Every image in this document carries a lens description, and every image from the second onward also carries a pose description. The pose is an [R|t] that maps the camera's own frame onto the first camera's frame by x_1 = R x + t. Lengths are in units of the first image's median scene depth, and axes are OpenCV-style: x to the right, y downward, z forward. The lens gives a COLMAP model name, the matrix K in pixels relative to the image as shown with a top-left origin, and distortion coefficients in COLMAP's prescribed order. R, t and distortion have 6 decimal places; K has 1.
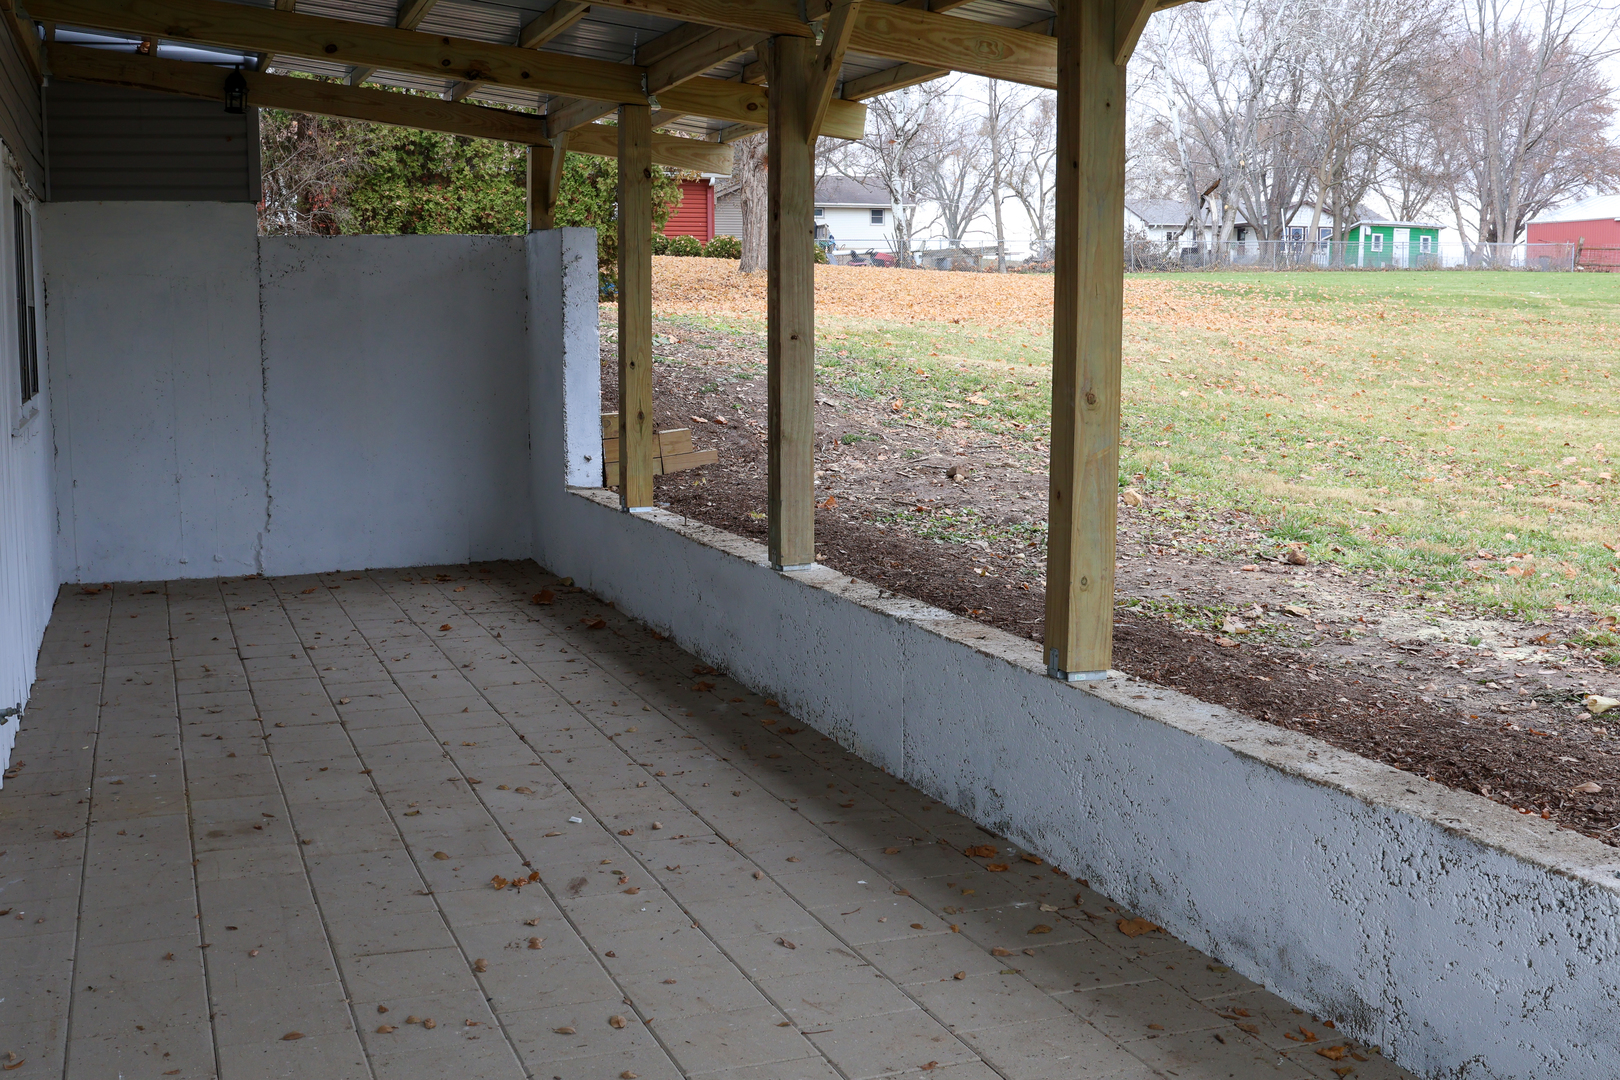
lens RADIAL K [[1780.2, 0, 809.8], [0, 1780.2, 537.7], [0, 0, 1]] dist [0.004222, 0.000000]
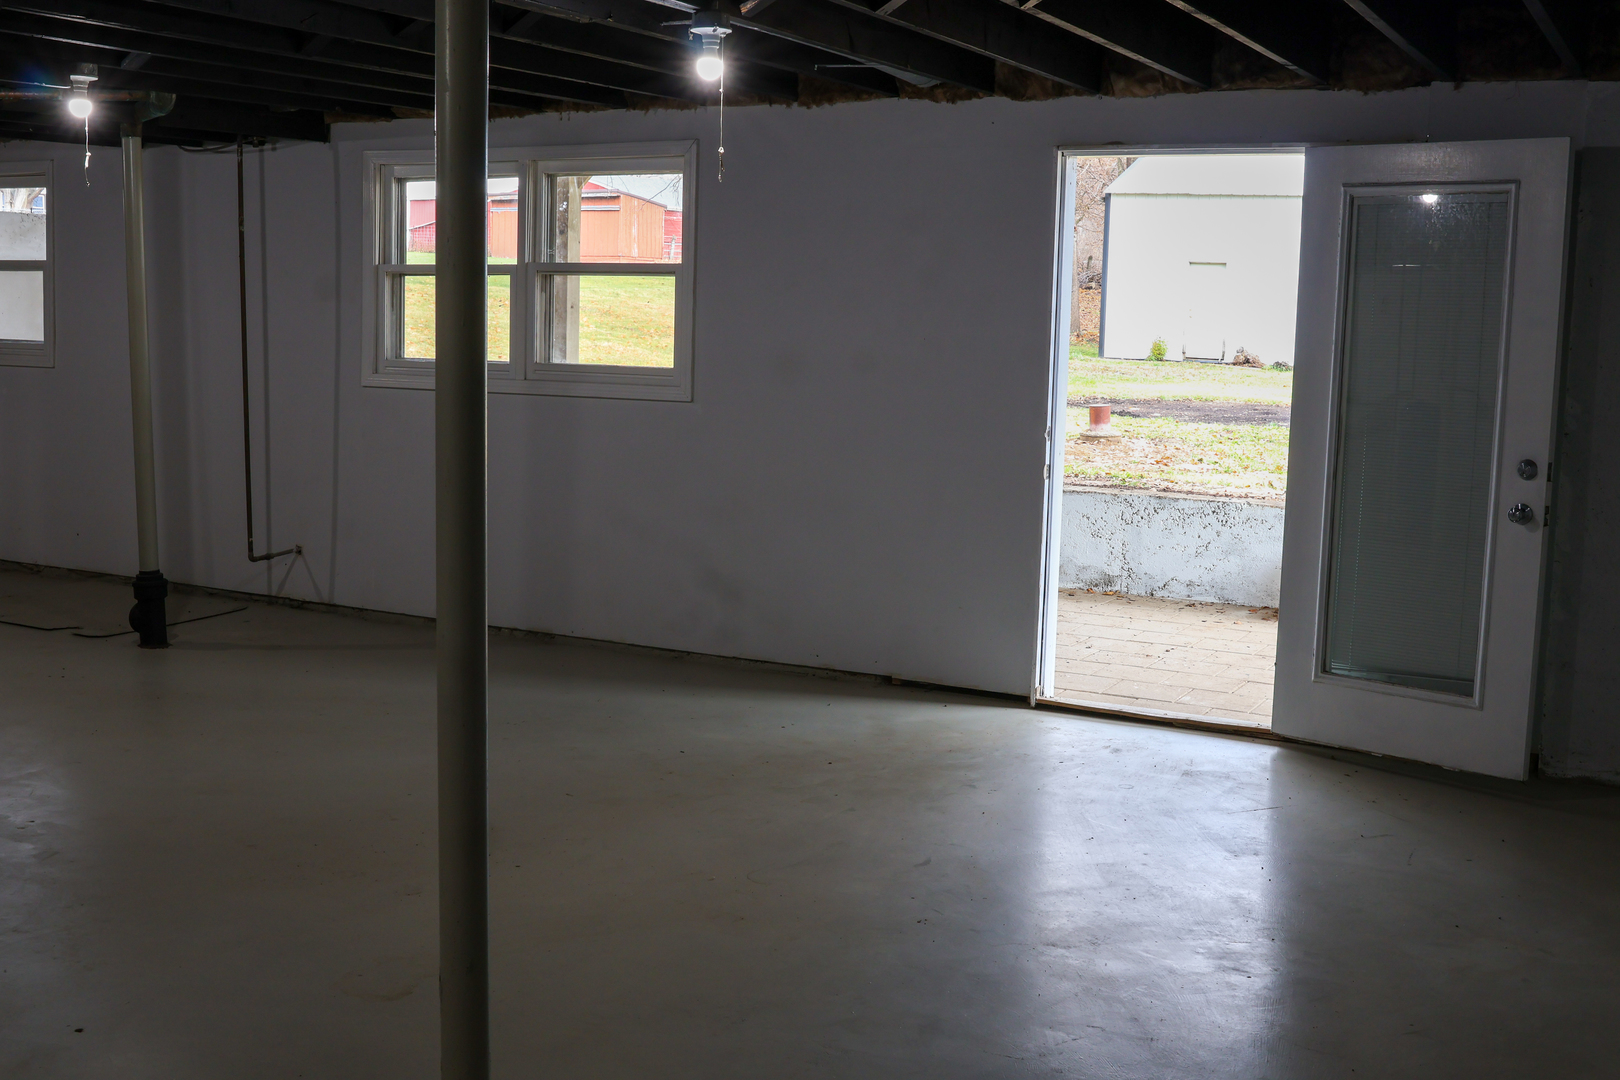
lens RADIAL K [[1780.2, 0, 808.8], [0, 1780.2, 539.1], [0, 0, 1]] dist [0.004222, 0.000000]
pose [[0.731085, -0.070040, 0.678682, -1.857335], [0.053717, 0.997538, 0.045081, 0.077749], [-0.680169, 0.003499, 0.733047, -0.613623]]
